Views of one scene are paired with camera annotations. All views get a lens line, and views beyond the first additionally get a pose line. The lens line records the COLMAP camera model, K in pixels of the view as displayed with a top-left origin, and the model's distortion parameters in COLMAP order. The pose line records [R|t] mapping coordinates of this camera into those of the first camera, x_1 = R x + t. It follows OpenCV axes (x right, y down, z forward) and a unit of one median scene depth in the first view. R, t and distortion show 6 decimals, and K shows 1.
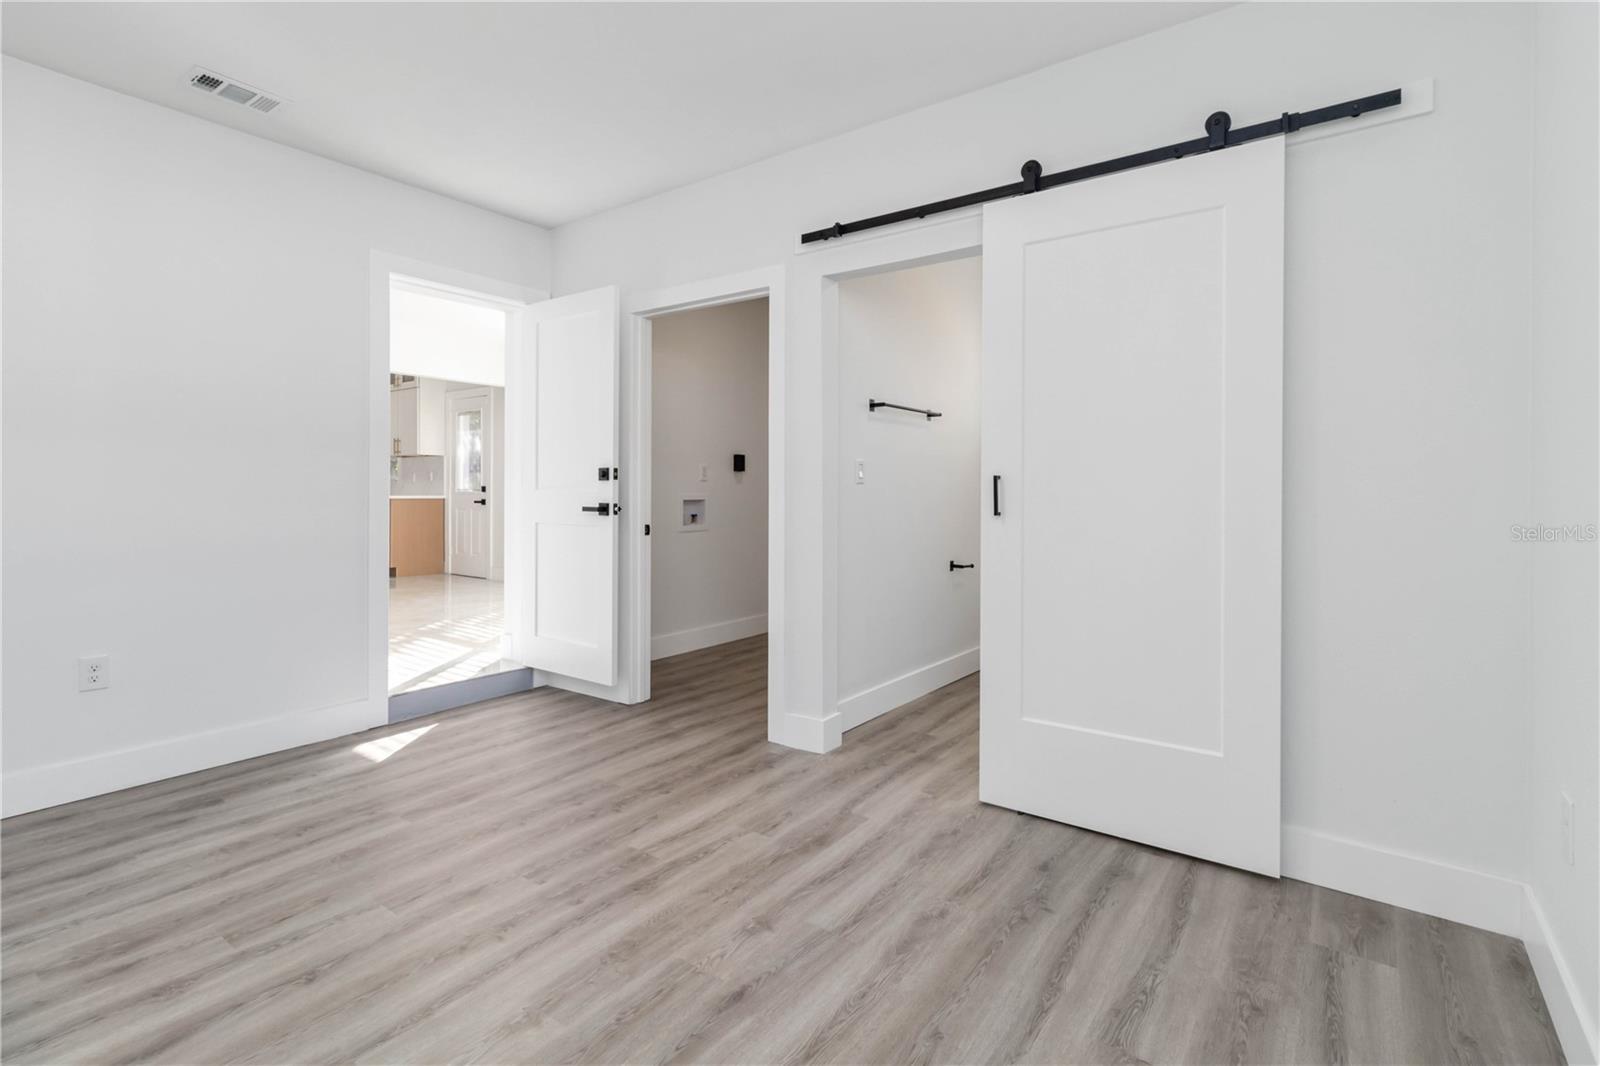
lens RADIAL K [[759.0, 0, 814.2], [0, 759.0, 491.0], [0, 0, 1]] dist [0.012679, -0.000372]
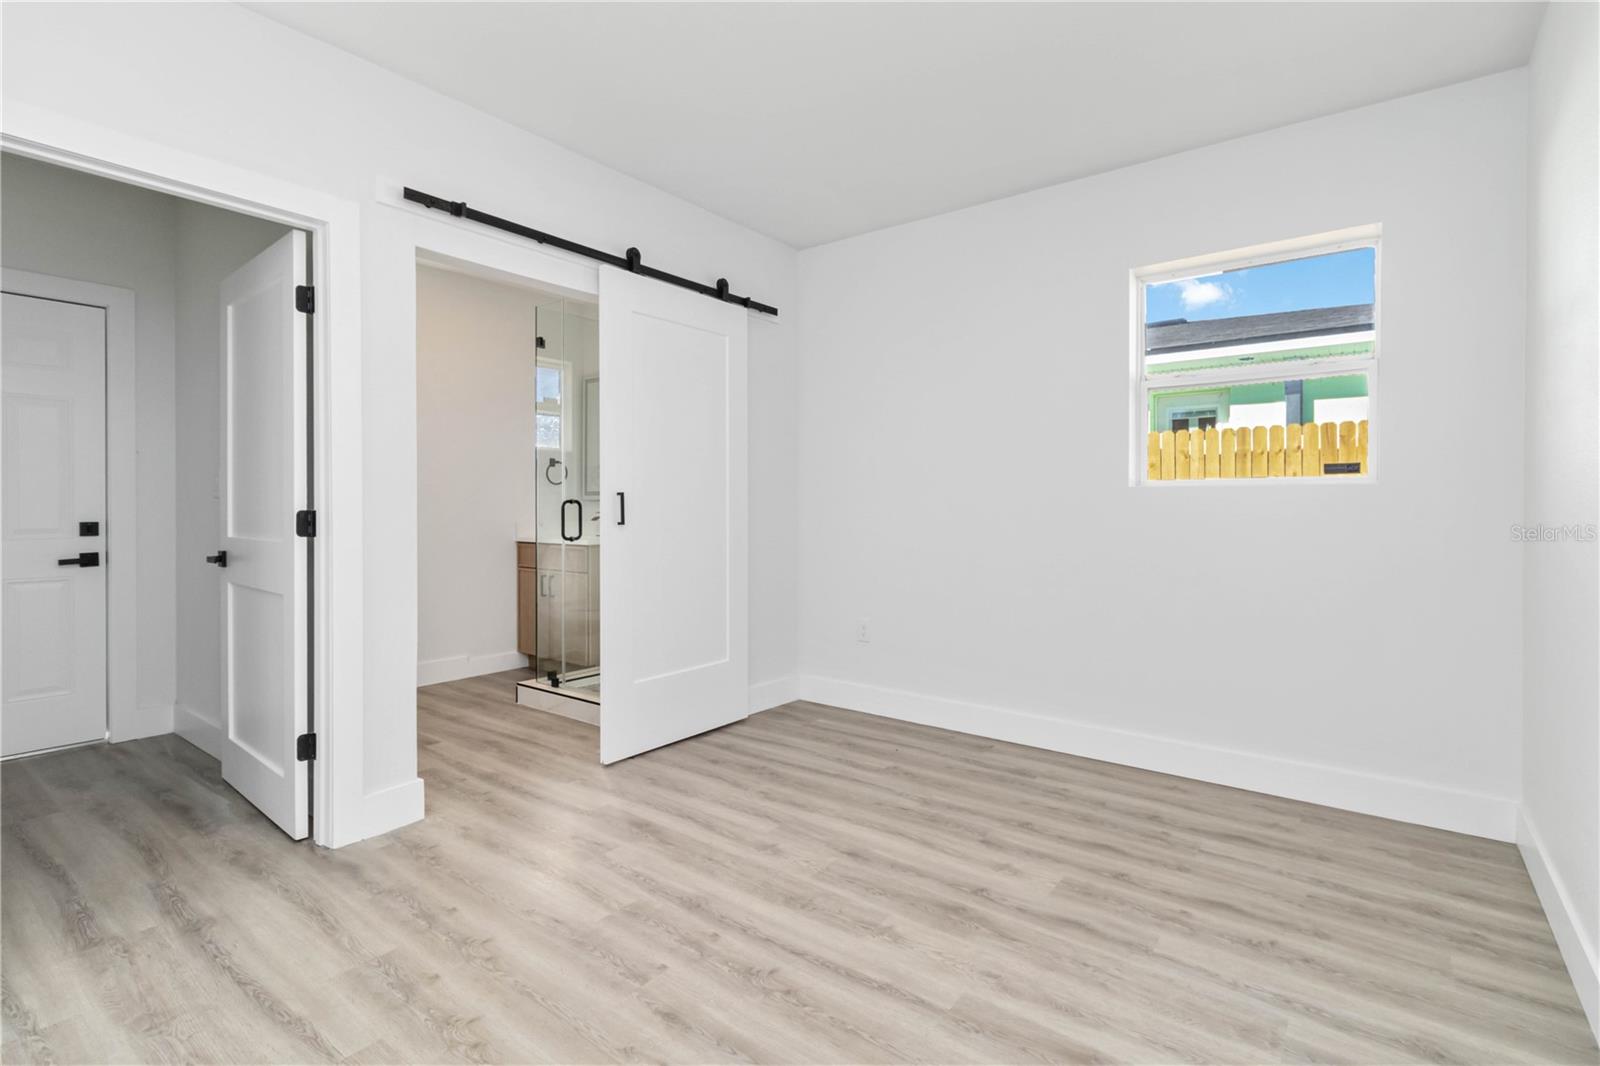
lens RADIAL K [[753.3, 0, 800.0], [0, 753.3, 533.0], [0, 0, 1]] dist [-0.009516, -0.000093]
pose [[0.024549, -0.040881, 0.998862, -1.063390], [-0.003491, 0.999154, 0.040979, -0.009799], [-0.999693, -0.004493, 0.024385, 0.747128]]
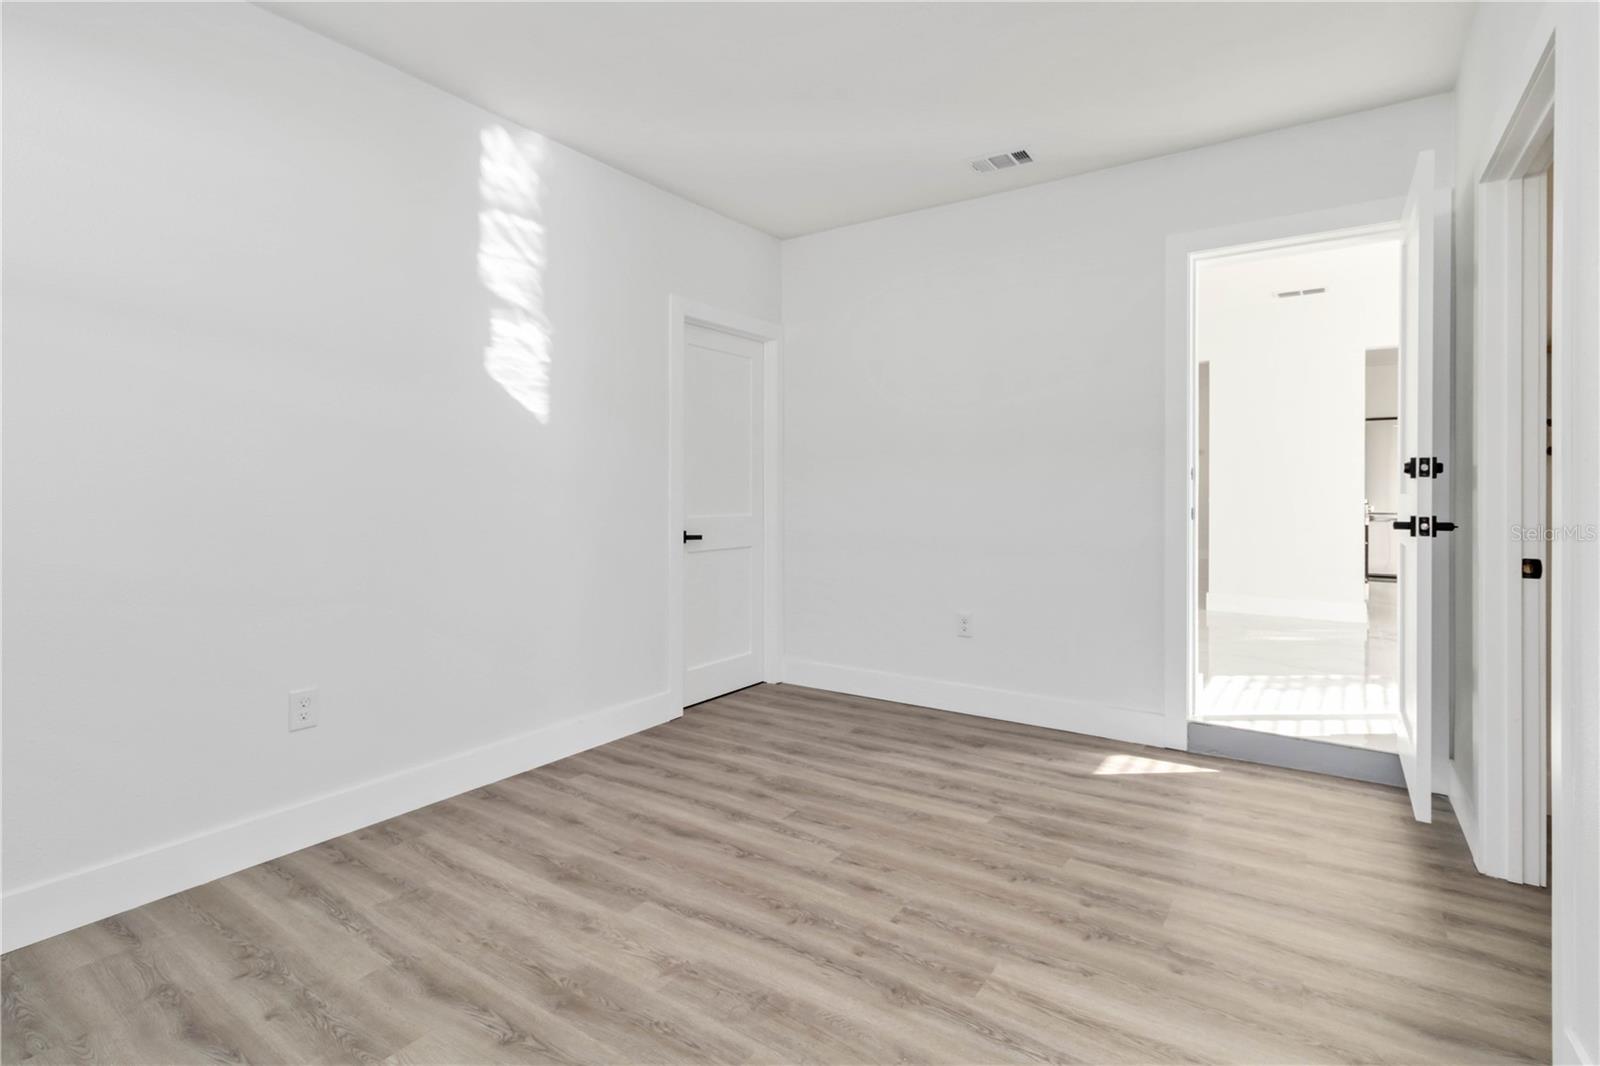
lens RADIAL K [[759.0, 0, 814.2], [0, 759.0, 491.0], [0, 0, 1]] dist [0.012679, -0.000372]
pose [[0.037043, -0.001948, -0.999312, 0.510074], [0.000303, 0.999998, -0.001938, -0.006706], [0.999314, -0.000231, 0.037043, 0.783652]]
